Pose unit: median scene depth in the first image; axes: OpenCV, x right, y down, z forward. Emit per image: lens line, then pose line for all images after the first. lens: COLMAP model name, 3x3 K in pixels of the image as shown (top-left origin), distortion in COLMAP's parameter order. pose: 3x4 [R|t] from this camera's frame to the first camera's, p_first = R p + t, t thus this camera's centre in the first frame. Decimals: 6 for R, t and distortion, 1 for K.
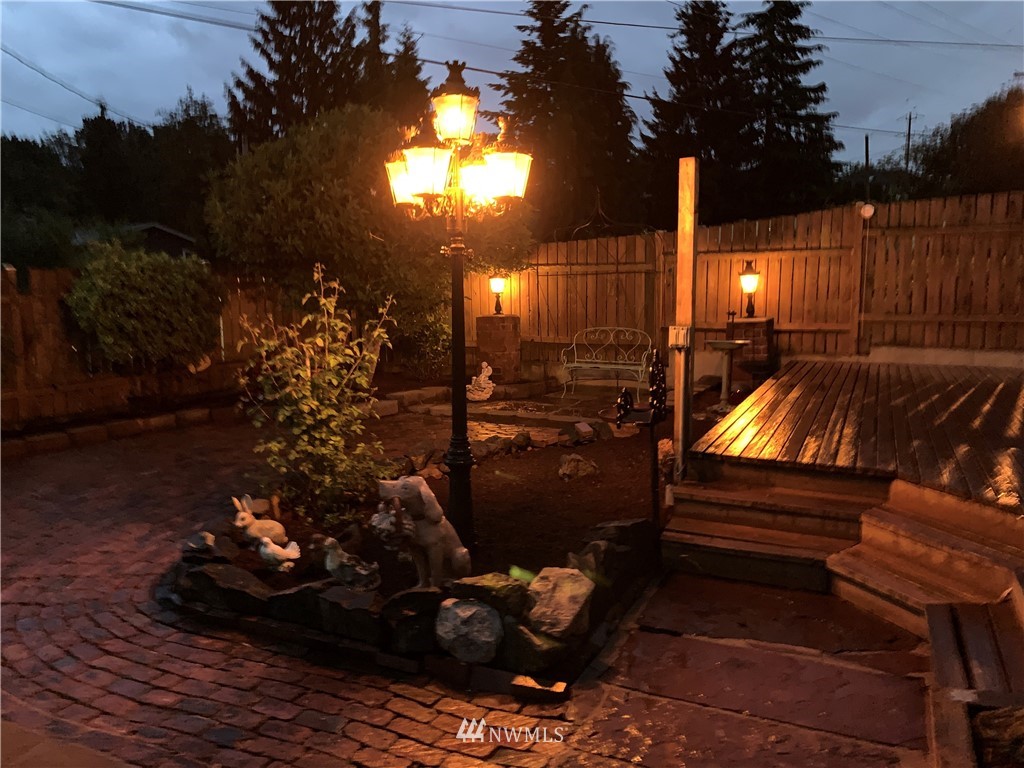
lens RADIAL K [[778.2, 0, 506.3], [0, 778.2, 391.8], [0, 0, 1]] dist [-0.003049, -0.007895]
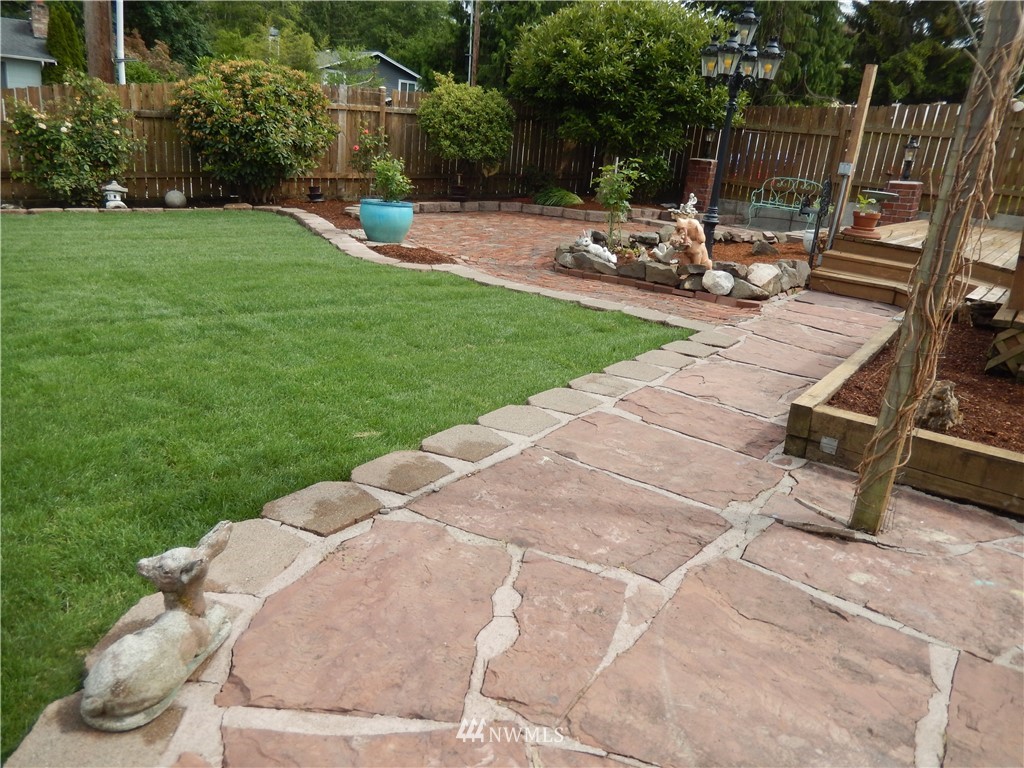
lens RADIAL K [[764.3, 0, 512.2], [0, 764.3, 384.2], [0, 0, 1]] dist [0.035020, 0.002083]
pose [[0.975550, 0.160215, -0.150441, -0.091320], [-0.132462, 0.974851, 0.179220, 0.100771], [0.175372, -0.154911, 0.972238, -0.468562]]
